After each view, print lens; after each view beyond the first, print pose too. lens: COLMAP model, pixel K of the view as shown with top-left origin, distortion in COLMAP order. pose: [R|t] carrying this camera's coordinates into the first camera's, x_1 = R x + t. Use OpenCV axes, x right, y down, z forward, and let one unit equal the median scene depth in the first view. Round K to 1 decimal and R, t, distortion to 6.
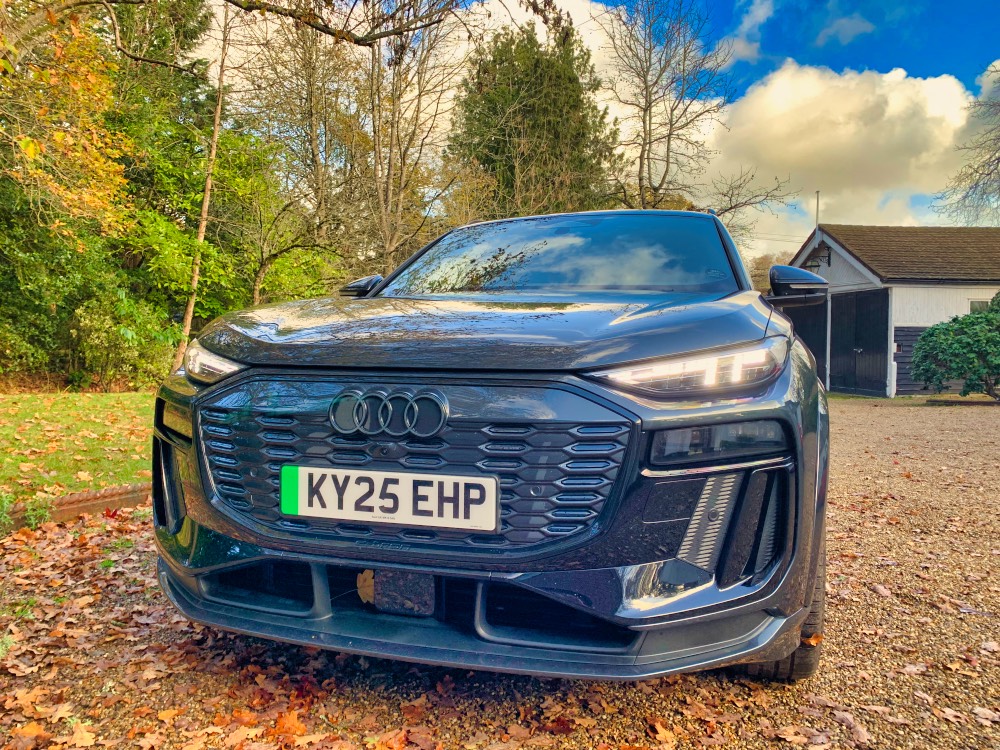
lens RADIAL K [[787.5, 0, 499.3], [0, 787.5, 372.8], [0, 0, 1]] dist [-0.000232, 0.008364]
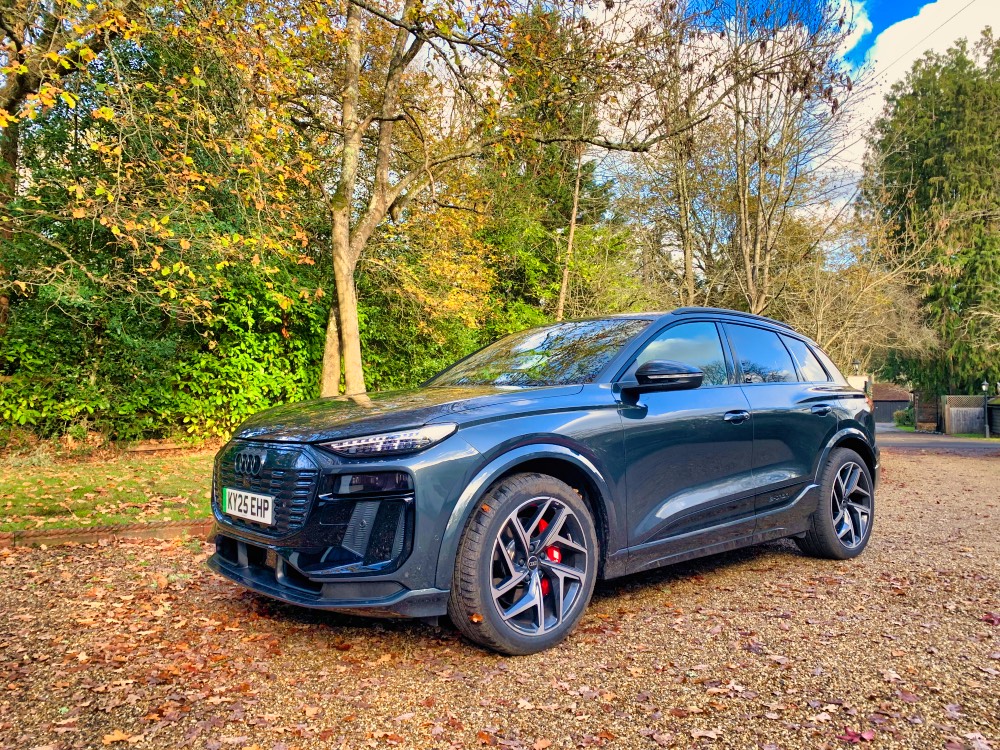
lens RADIAL K [[787.5, 0, 501.6], [0, 787.5, 376.6], [0, 0, 1]] dist [-0.000232, 0.008364]
pose [[0.843910, -0.038731, -0.535084, 1.449876], [0.001026, 0.997505, -0.070585, -0.022331], [0.536483, 0.059018, 0.841845, -0.323801]]
